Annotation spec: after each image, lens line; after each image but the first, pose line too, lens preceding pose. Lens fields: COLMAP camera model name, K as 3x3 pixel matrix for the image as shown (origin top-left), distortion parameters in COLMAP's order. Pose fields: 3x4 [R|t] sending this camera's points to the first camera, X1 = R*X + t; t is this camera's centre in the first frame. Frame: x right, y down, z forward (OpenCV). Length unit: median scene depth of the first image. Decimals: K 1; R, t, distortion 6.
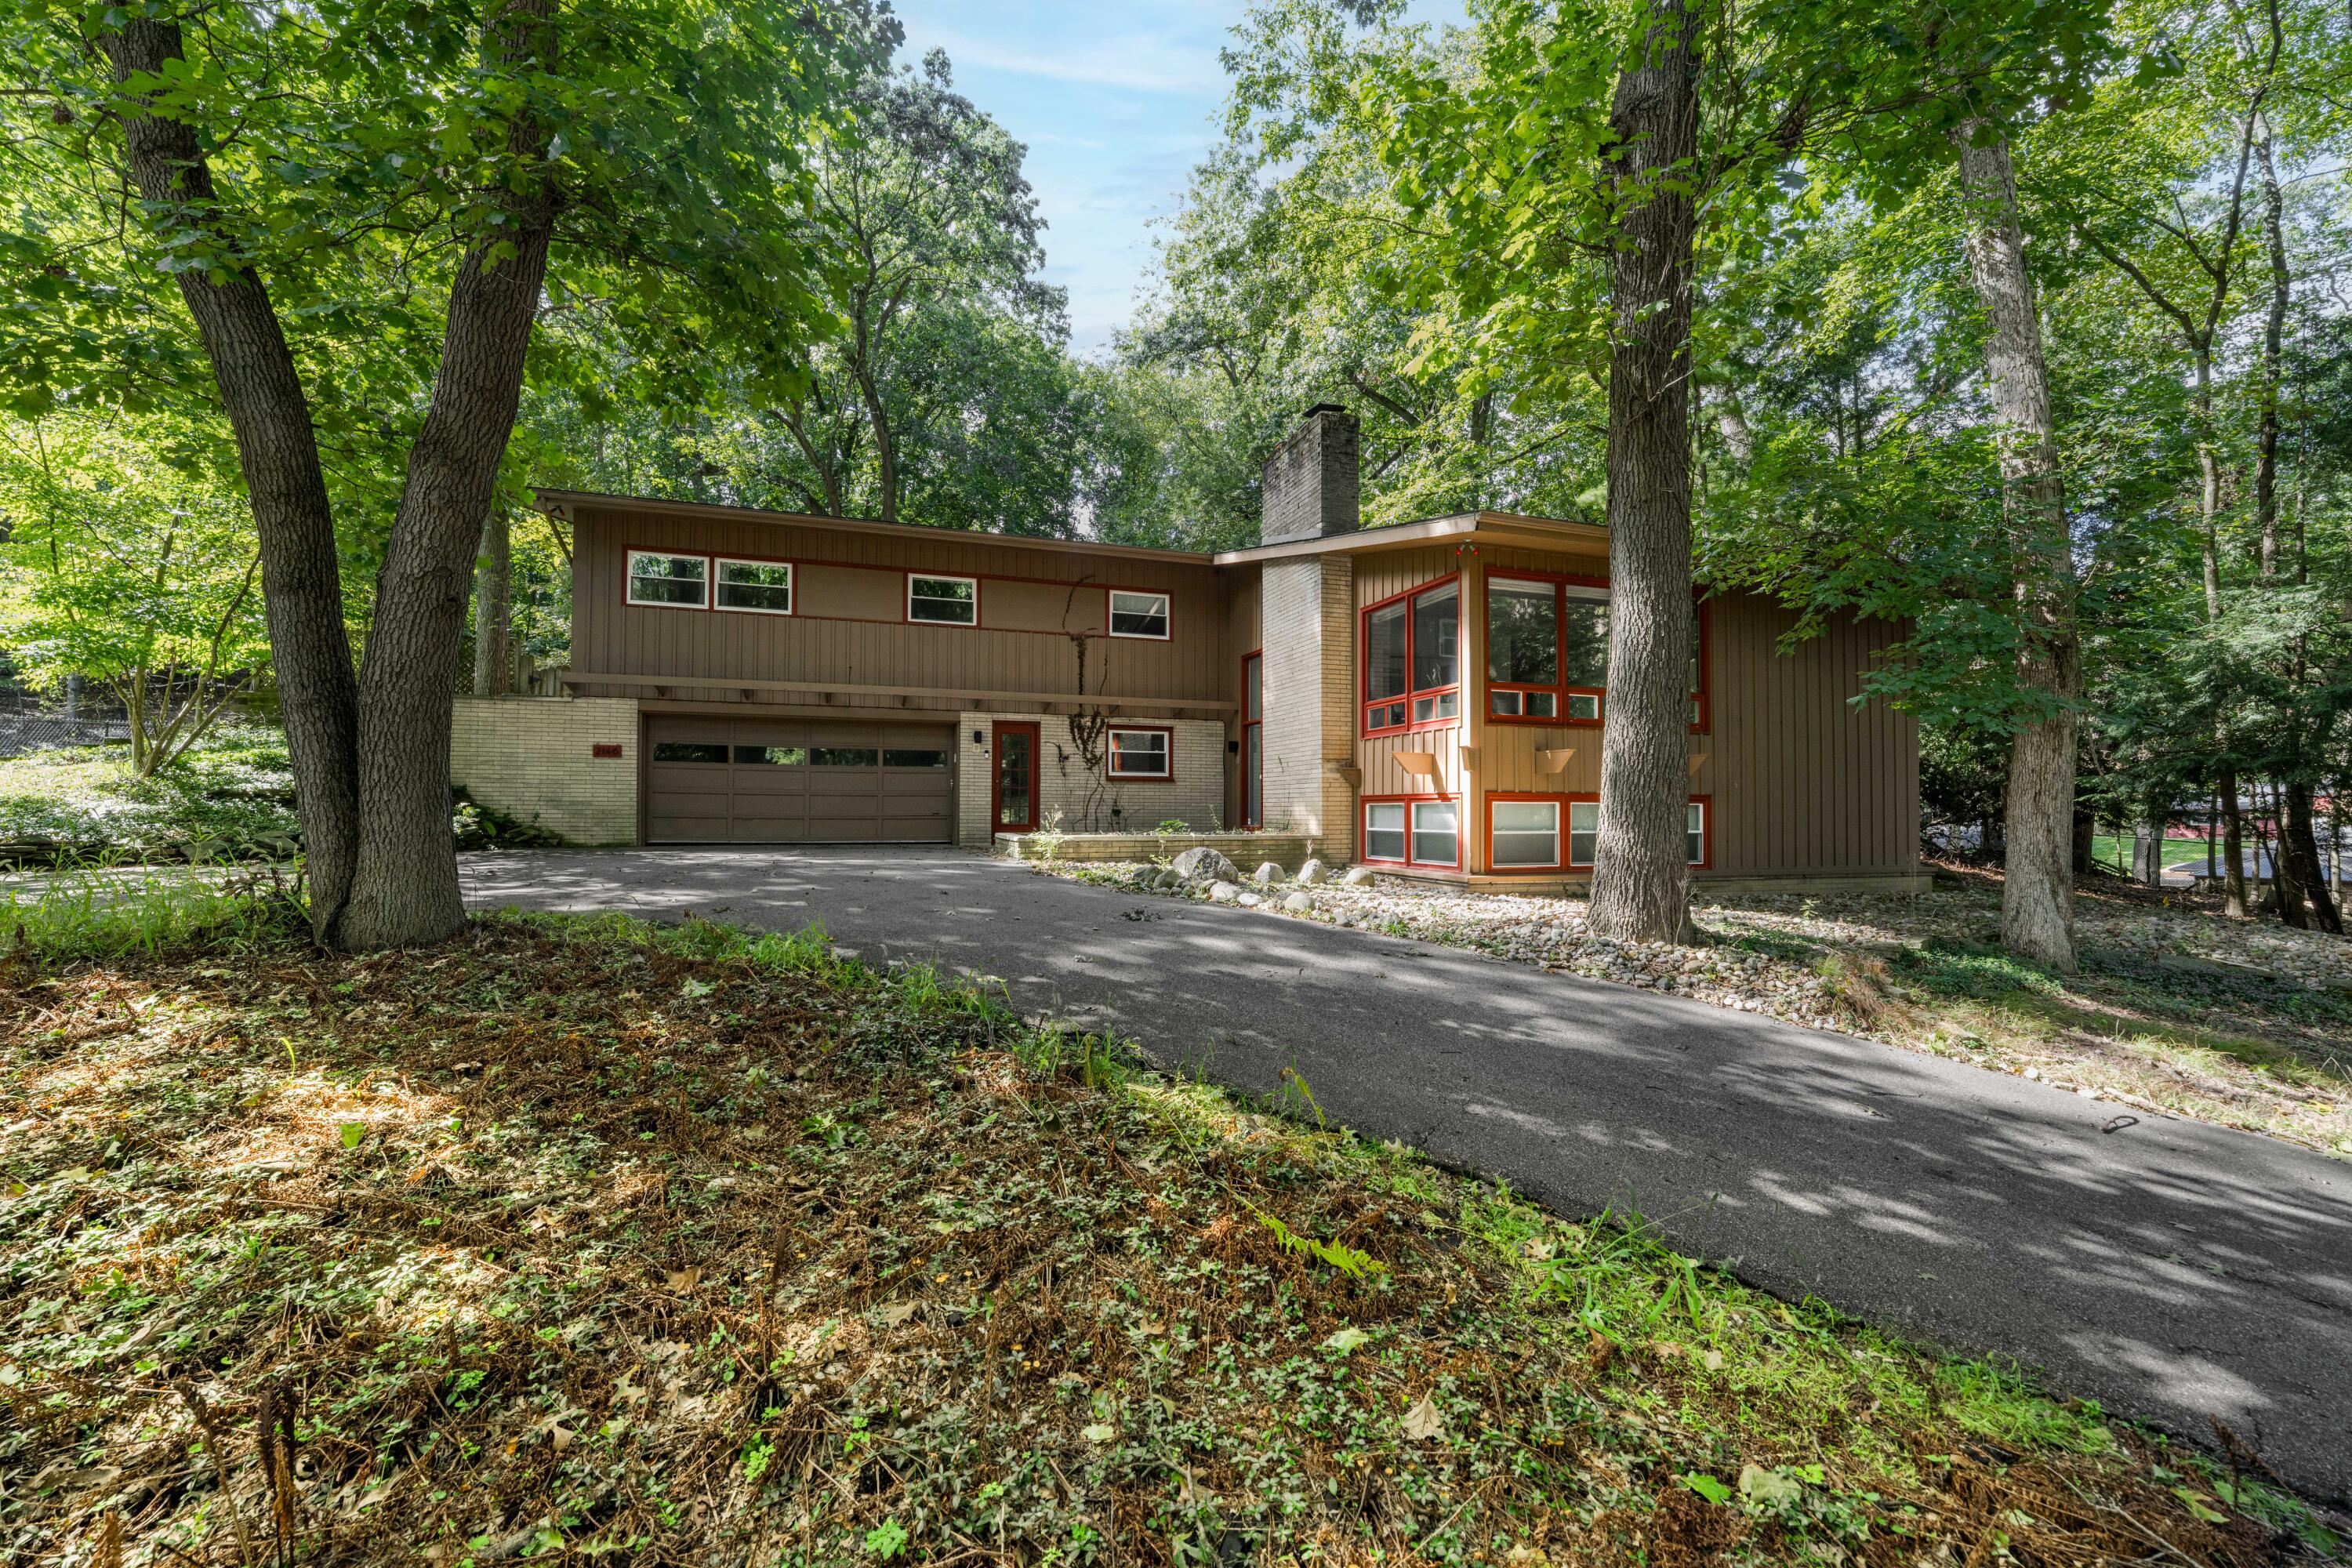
lens RADIAL K [[947.7, 0, 1176.0], [0, 947.7, 784.0], [0, 0, 1]] dist [0.001781, 0.000130]
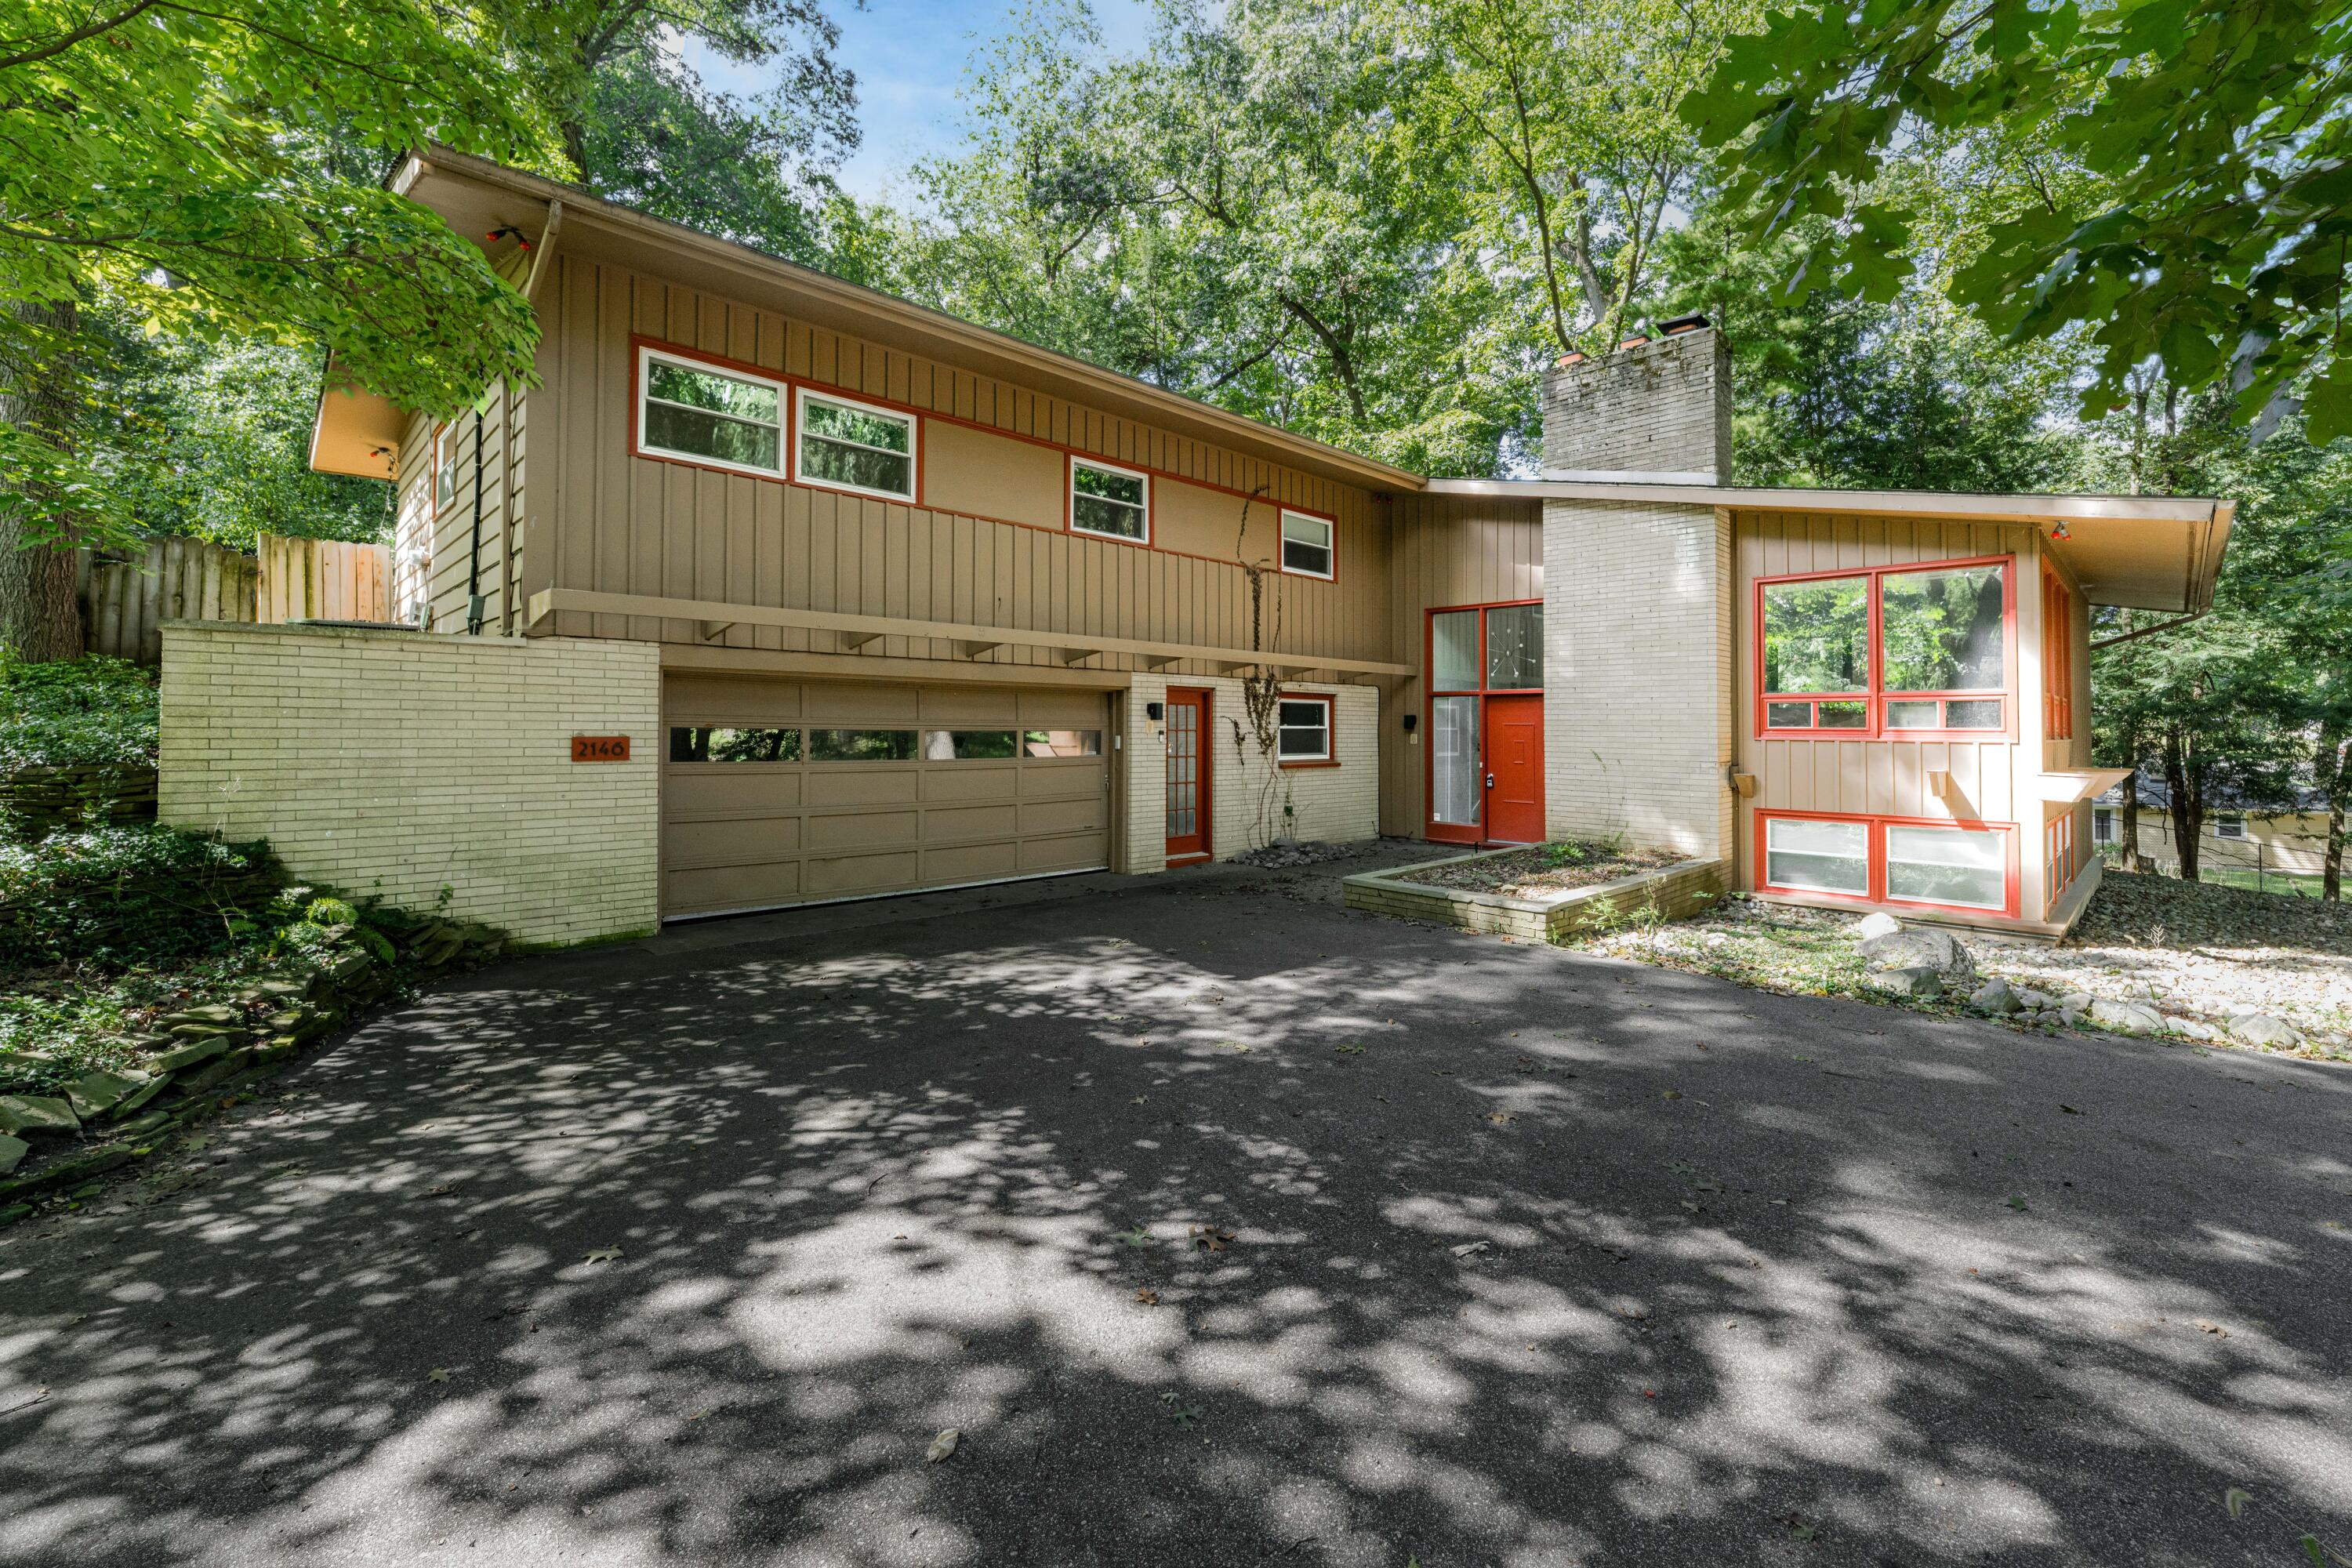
lens RADIAL K [[975.0, 0, 1190.1], [0, 975.0, 710.1], [0, 0, 1]] dist [-0.001560, -0.000032]
pose [[0.898590, 0.010162, 0.438672, -0.492566], [-0.016327, 0.999814, 0.010283, -0.058315], [-0.438486, -0.016402, 0.898588, 0.371436]]
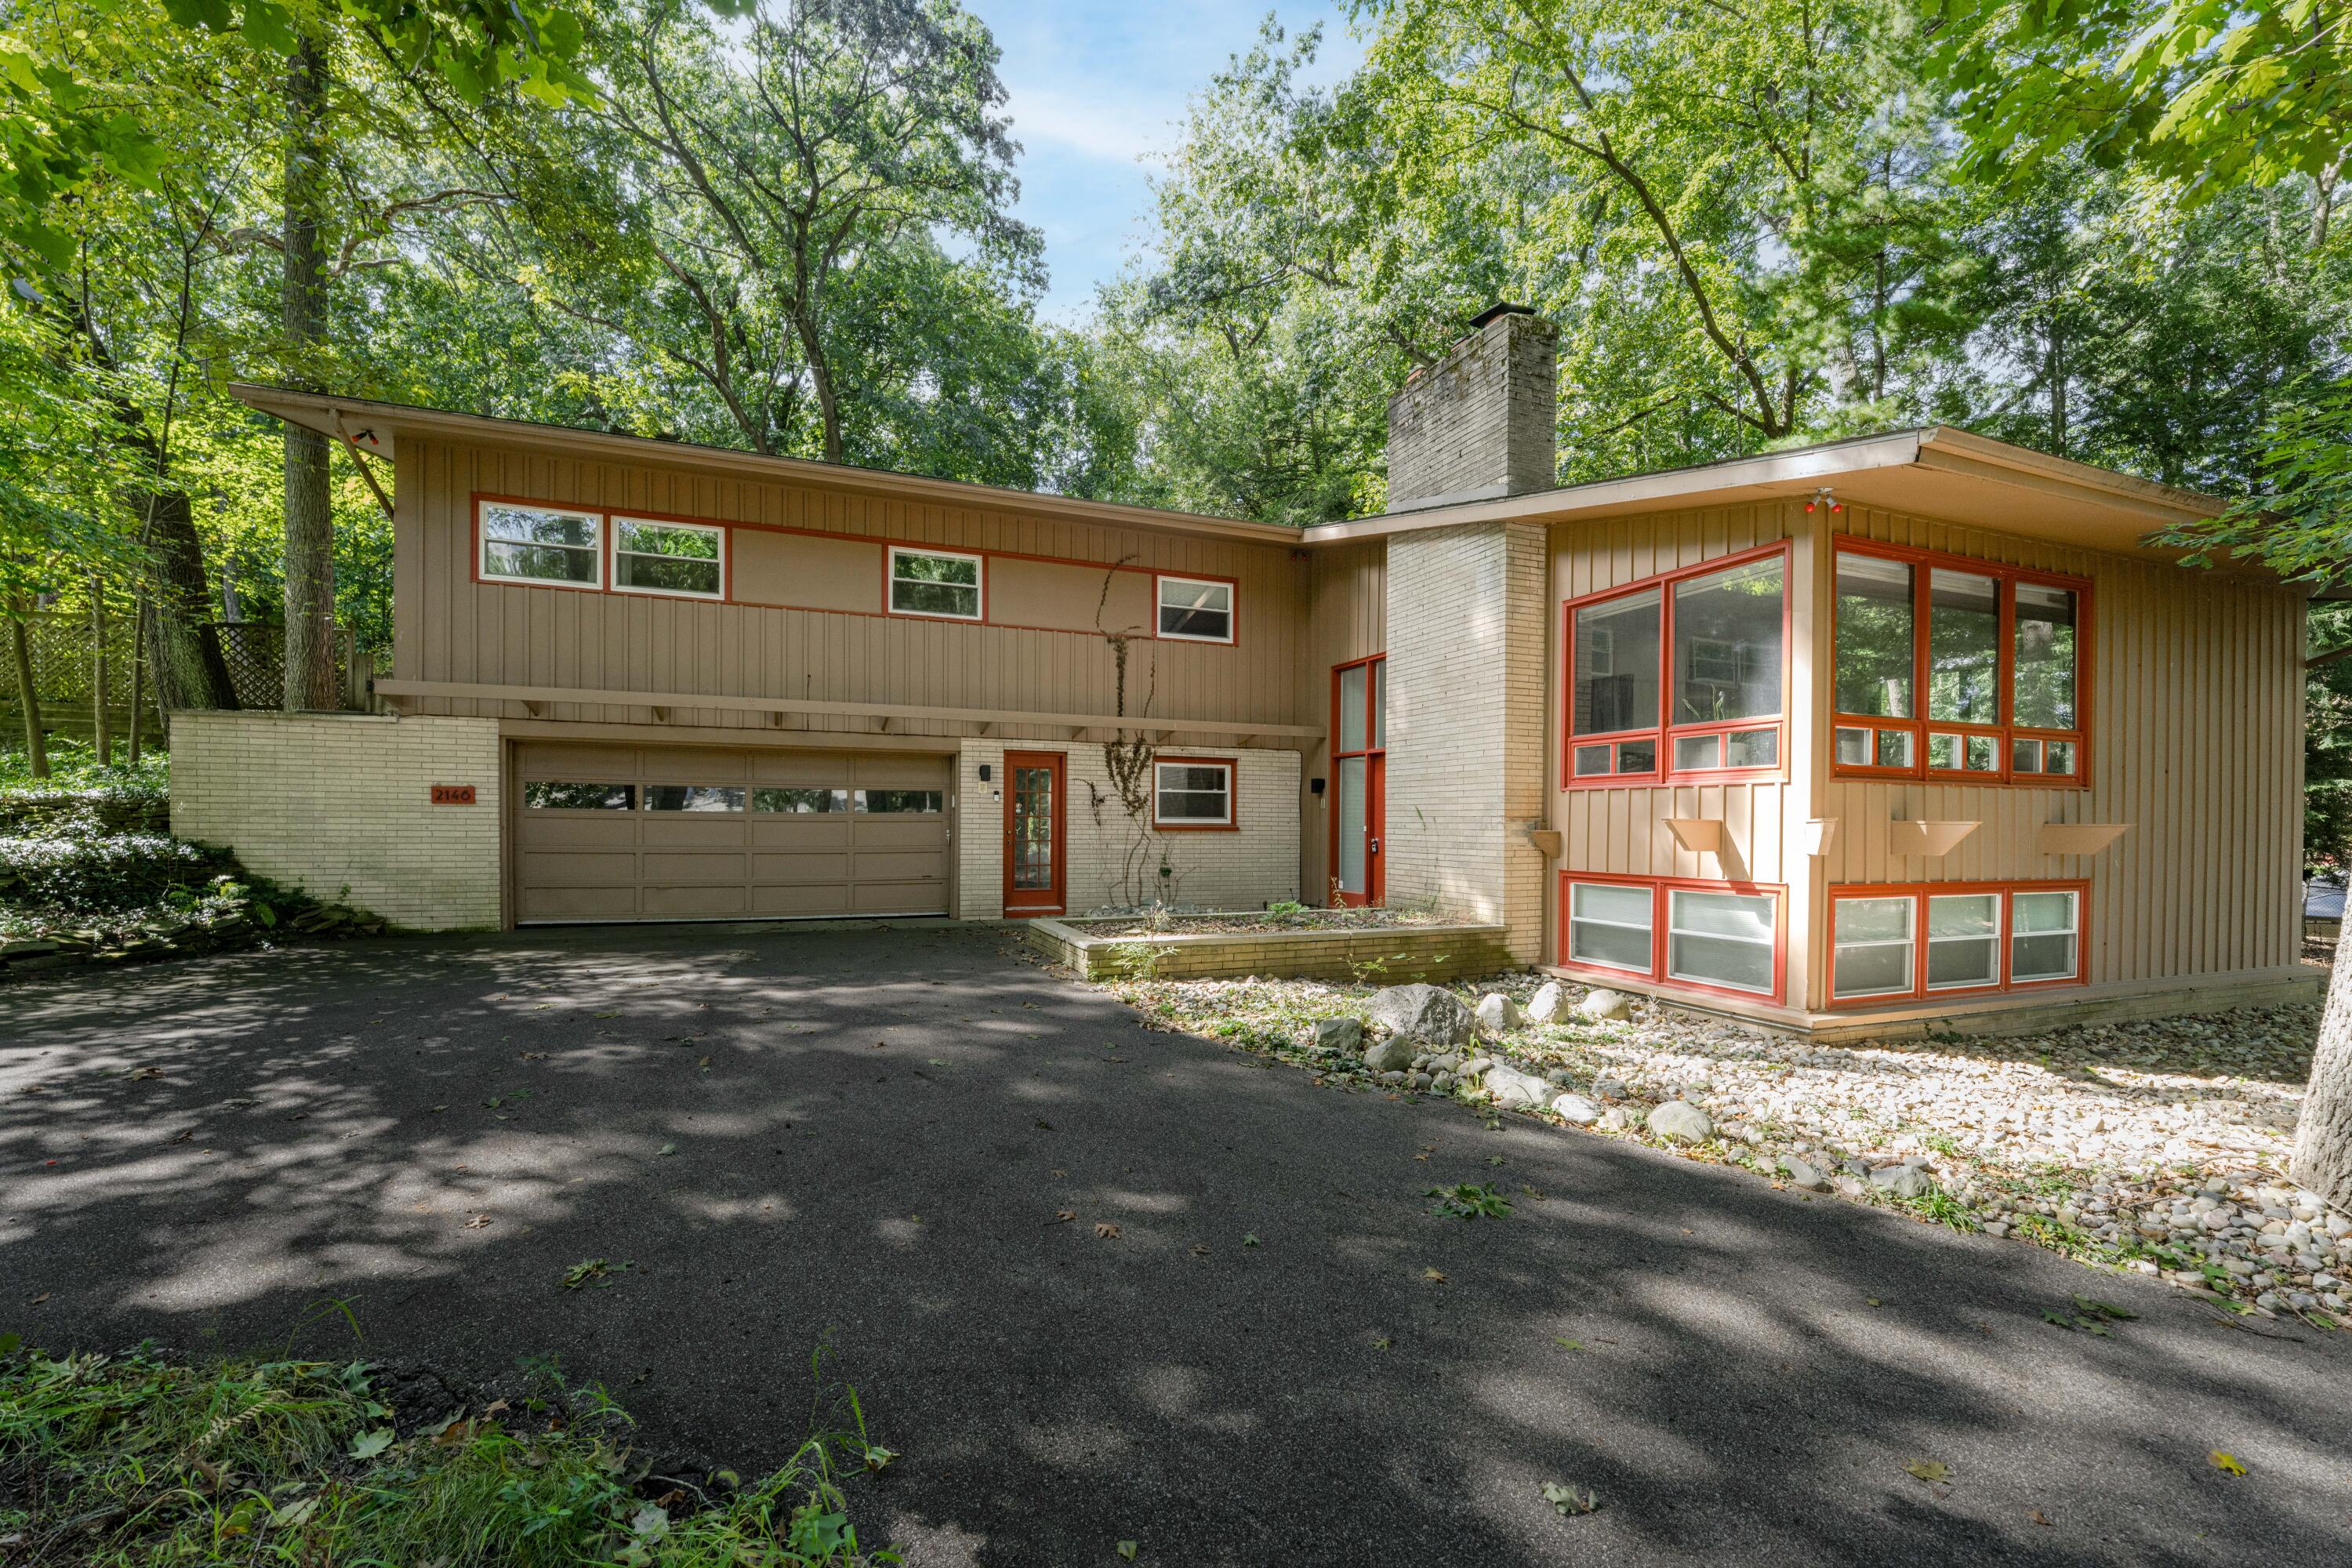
lens RADIAL K [[969.0, 0, 1171.1], [0, 969.0, 828.9], [0, 0, 1]] dist [0.000888, 0.000343]
pose [[0.998646, 0.003618, 0.051889, -0.104296], [-0.005461, 0.999358, 0.035417, -0.033802], [-0.051727, -0.035652, 0.998025, 0.242920]]
